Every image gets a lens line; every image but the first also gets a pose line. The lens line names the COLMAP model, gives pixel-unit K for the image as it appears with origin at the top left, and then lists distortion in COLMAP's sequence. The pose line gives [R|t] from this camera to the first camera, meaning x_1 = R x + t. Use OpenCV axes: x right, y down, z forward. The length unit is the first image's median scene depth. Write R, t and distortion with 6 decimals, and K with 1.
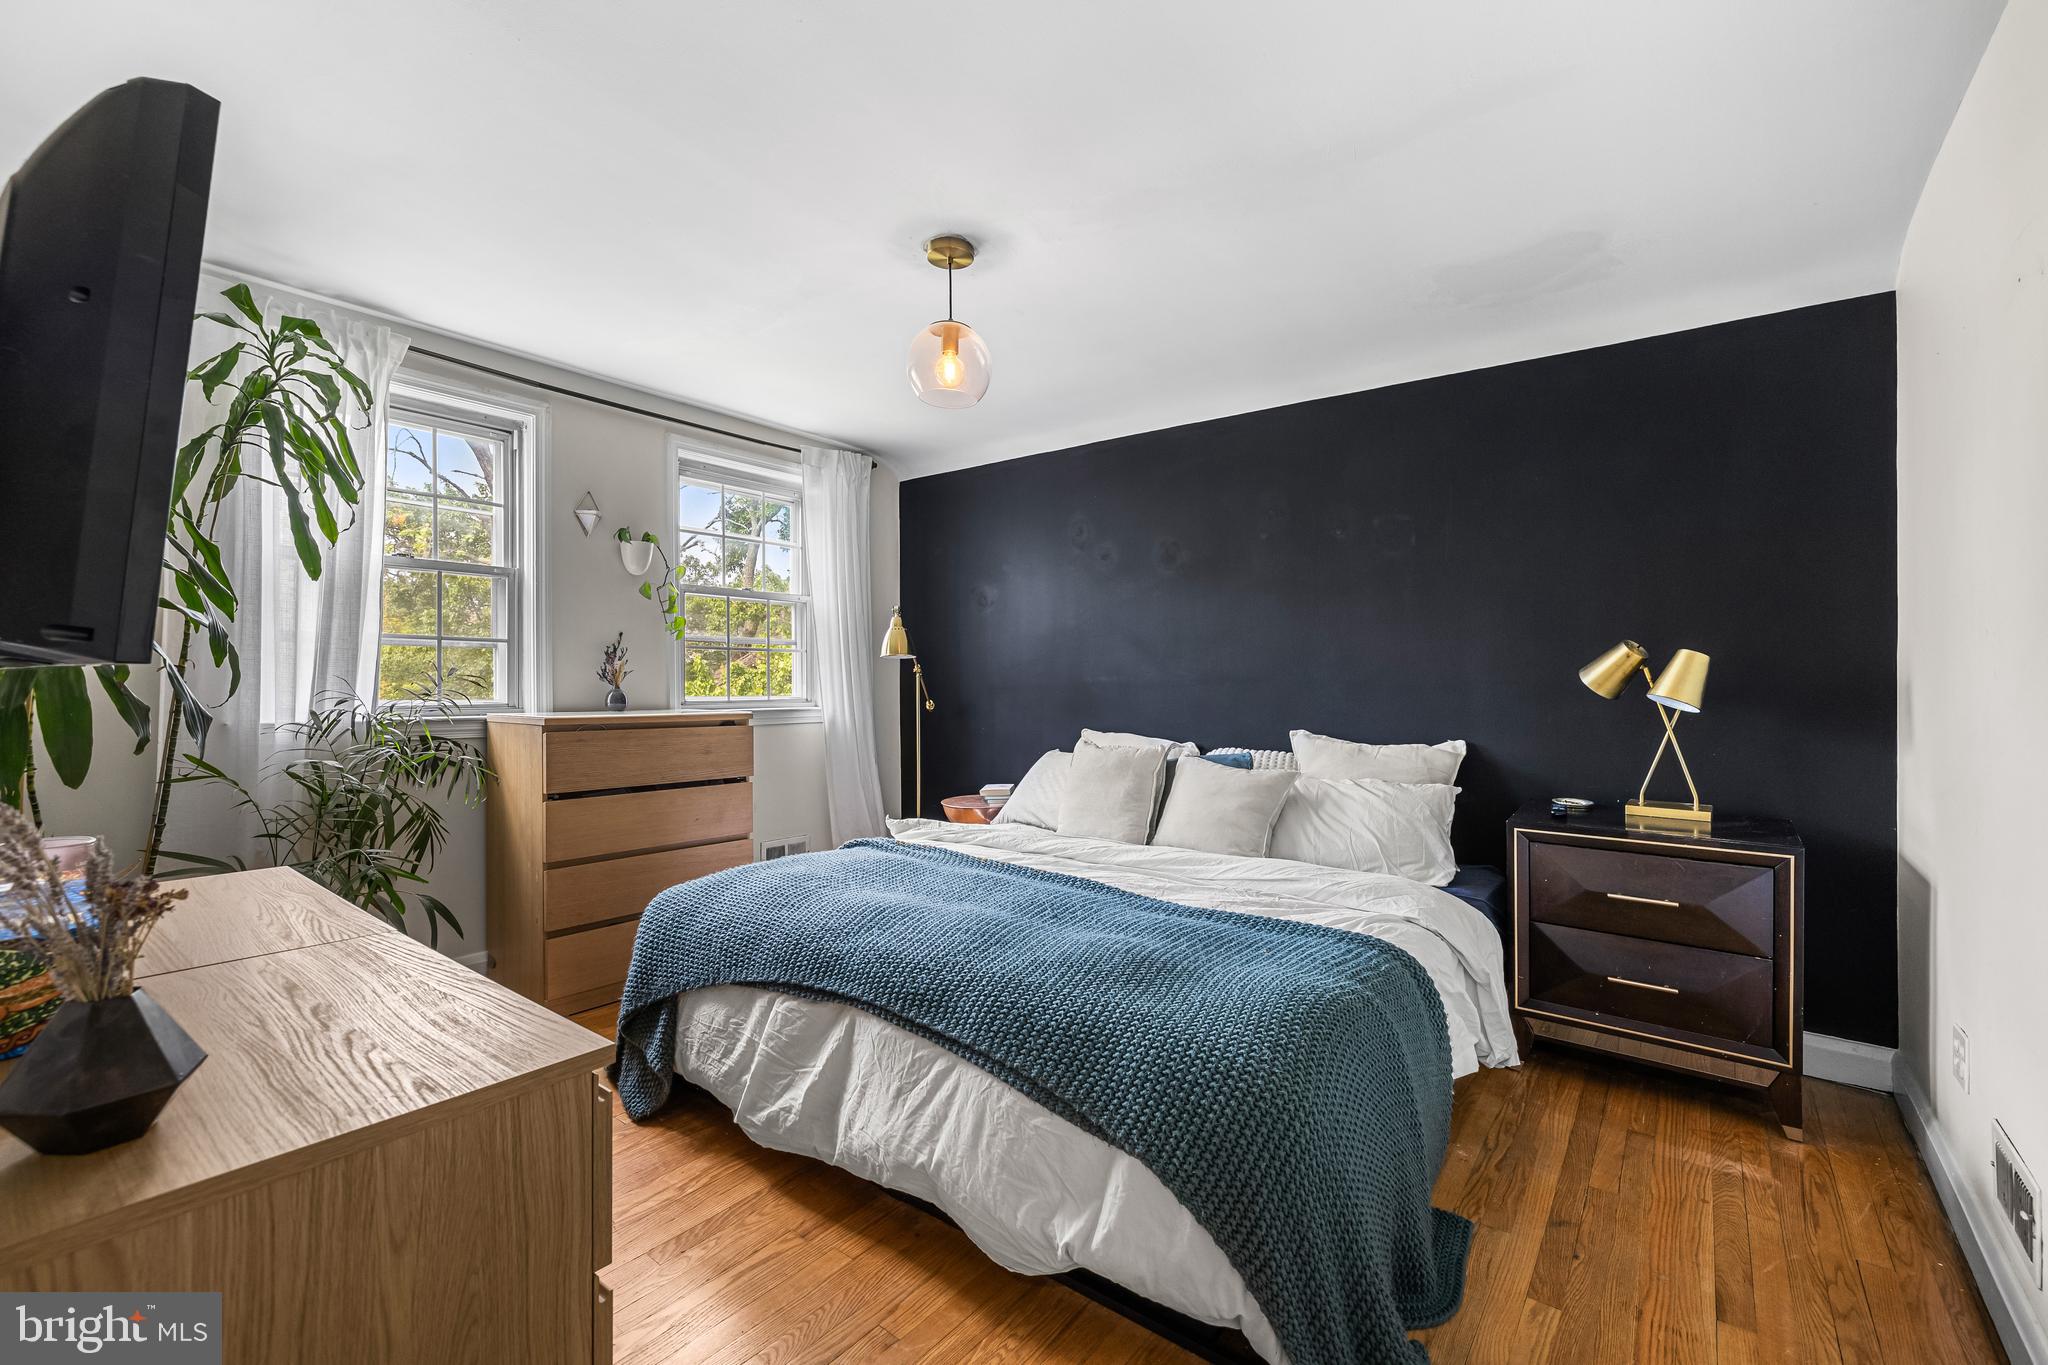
lens RADIAL K [[859.6, 0, 1029.5], [0, 859.6, 680.0], [0, 0, 1]] dist [0.002023, 0.000214]
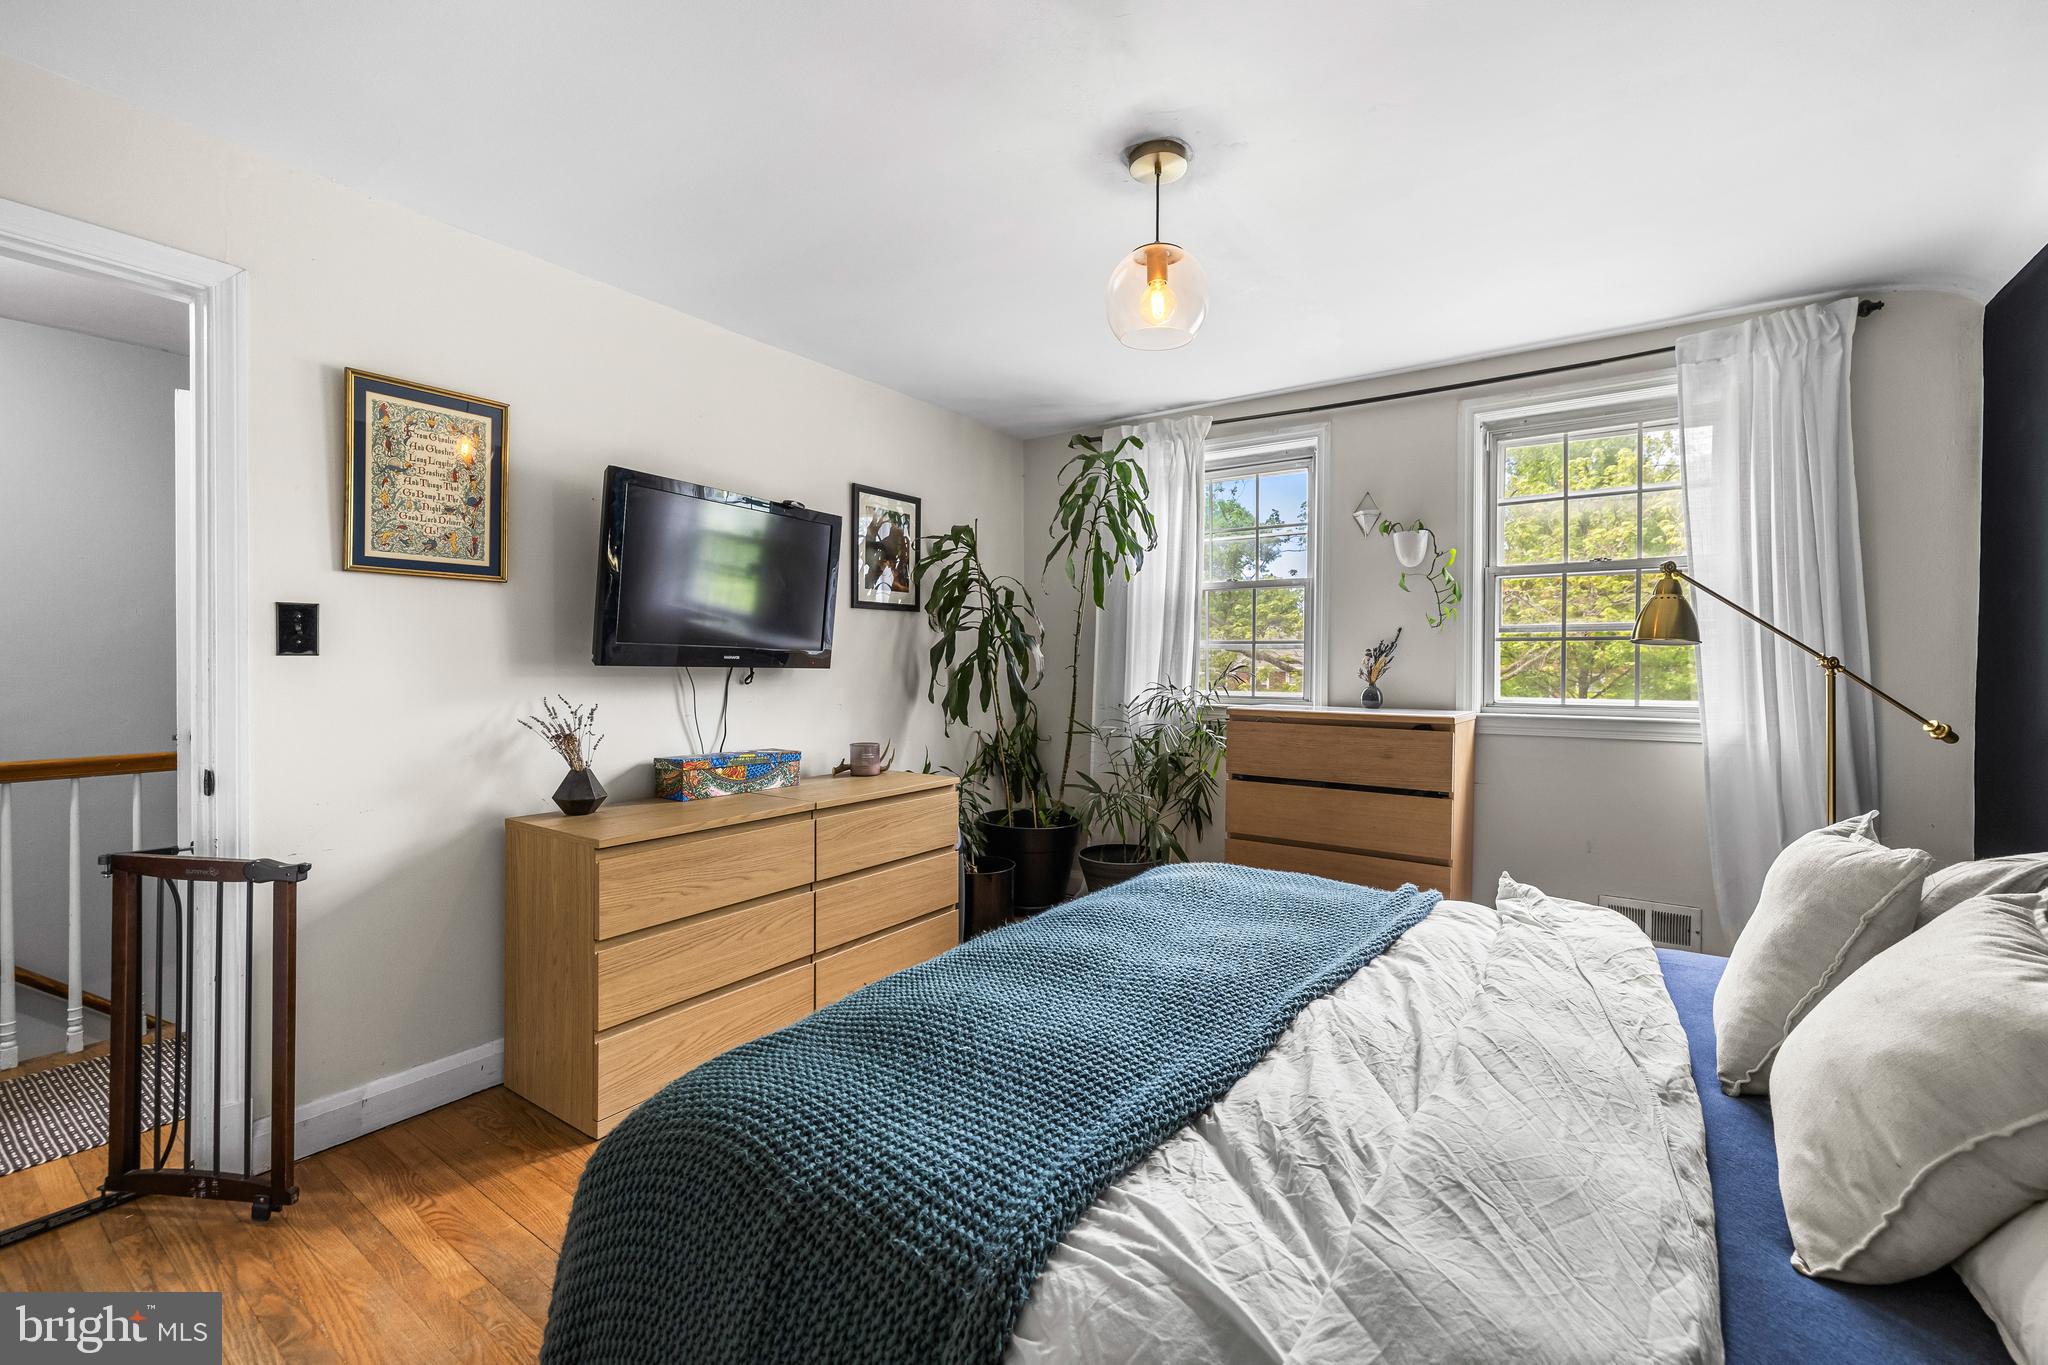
lens RADIAL K [[859.6, 0, 1026.9], [0, 859.6, 674.6], [0, 0, 1]] dist [0.002023, 0.000214]
pose [[0.052662, -0.000814, -0.998612, 0.488458], [-0.009706, 0.999952, -0.001327, 0.002609], [0.998565, 0.009763, 0.052651, 0.550345]]
